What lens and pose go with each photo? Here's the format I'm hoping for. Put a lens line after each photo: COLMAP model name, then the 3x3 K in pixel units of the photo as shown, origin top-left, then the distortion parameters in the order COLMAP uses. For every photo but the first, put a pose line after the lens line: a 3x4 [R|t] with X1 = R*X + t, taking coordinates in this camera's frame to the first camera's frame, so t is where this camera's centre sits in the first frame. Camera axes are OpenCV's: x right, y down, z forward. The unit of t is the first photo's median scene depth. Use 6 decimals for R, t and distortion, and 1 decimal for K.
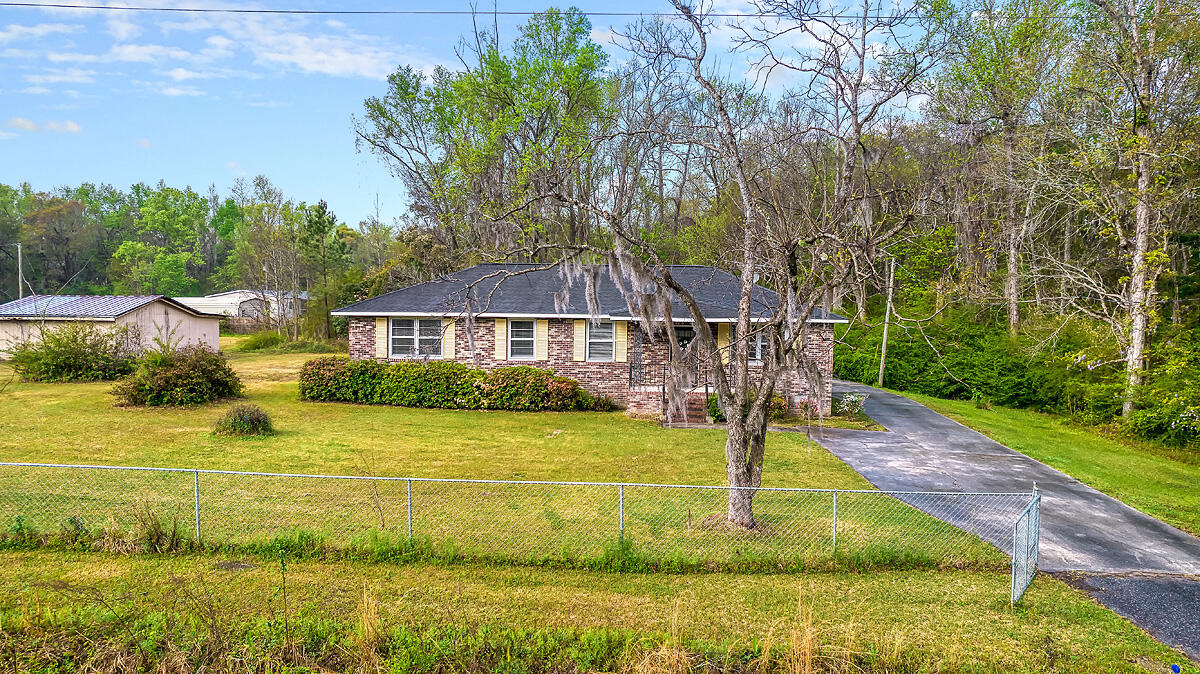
lens RADIAL K [[827.8, 0, 599.6], [0, 827.8, 288.4], [0, 0, 1]] dist [-0.004952, 0.001615]
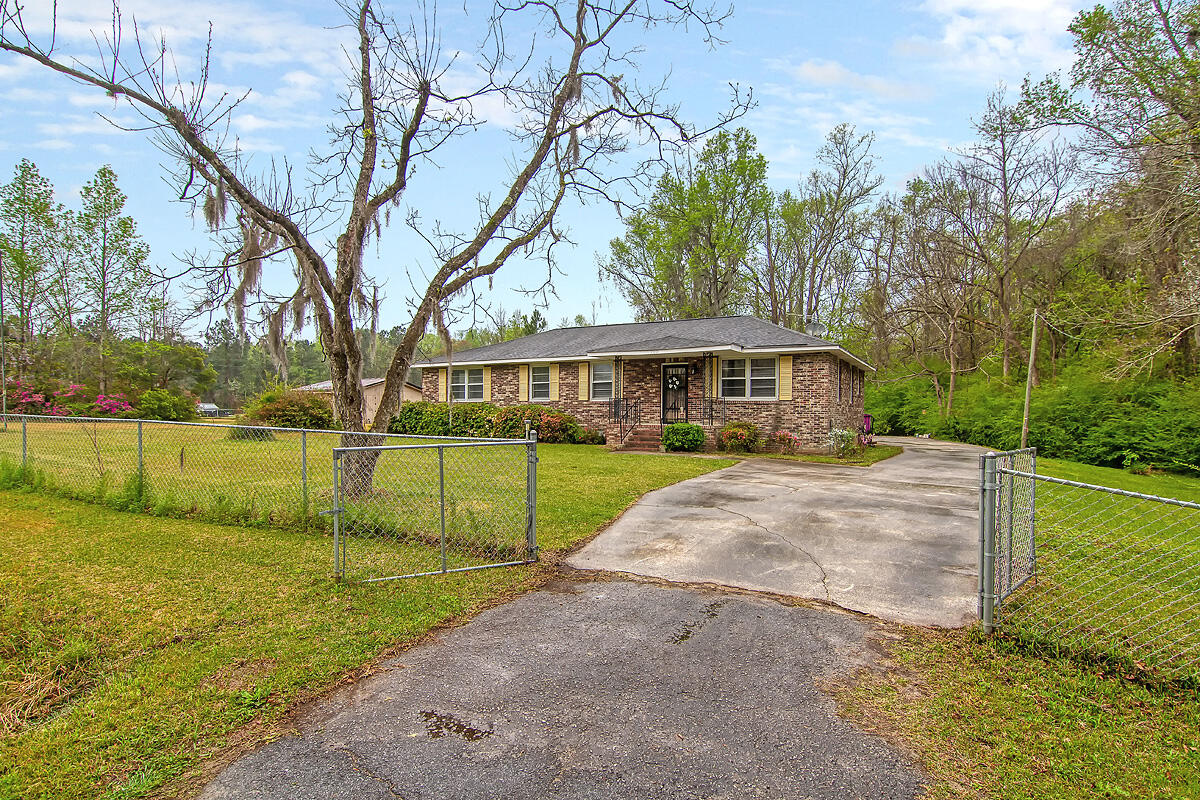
lens RADIAL K [[637.3, 0, 600.0], [0, 637.3, 400.0], [0, 0, 1]] dist [-0.000111, -0.000125]
pose [[0.895508, -0.021806, -0.444511, 0.366127], [0.015115, 0.999713, -0.018592, 0.102808], [0.444789, 0.009931, 0.895580, 0.259811]]
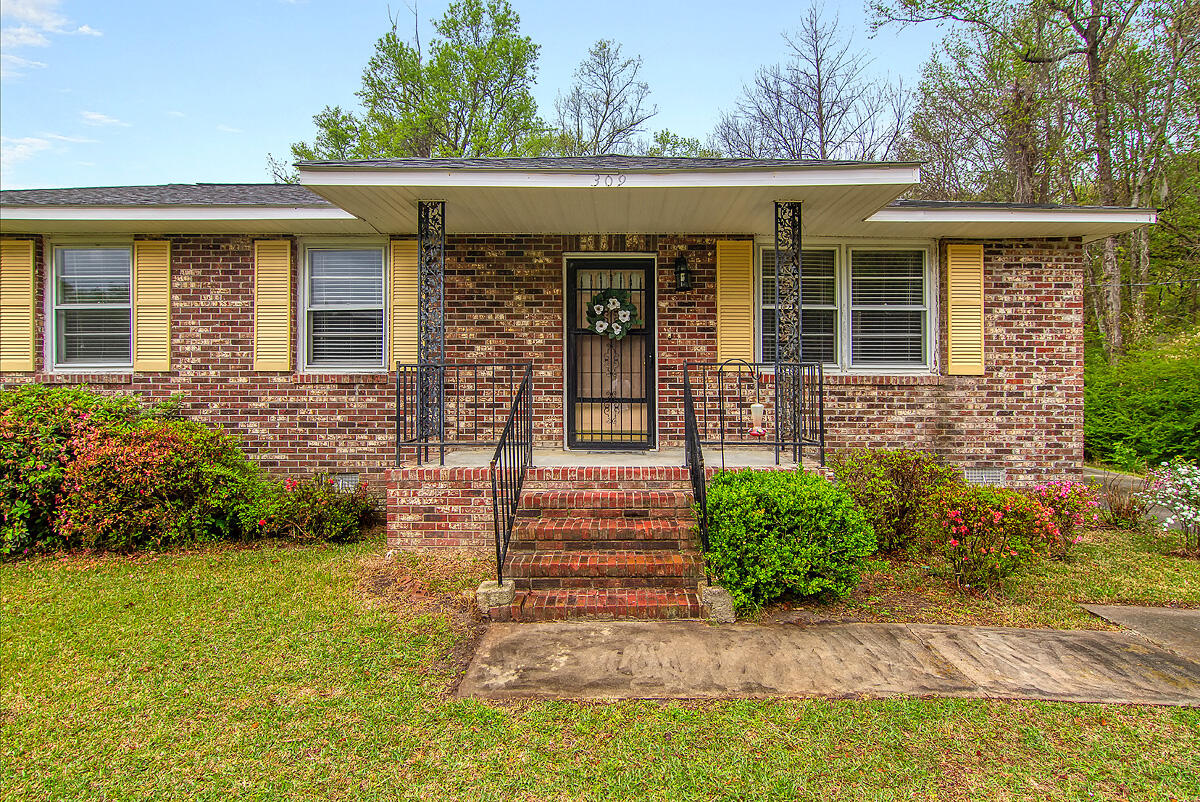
lens RADIAL K [[614.2, 0, 601.4], [0, 614.2, 377.8], [0, 0, 1]] dist [0.000710, 0.000425]
pose [[0.999202, -0.016014, 0.036602, 0.089720], [0.015813, 0.999858, 0.005771, 0.090585], [-0.036689, -0.005188, 0.999313, 0.764168]]
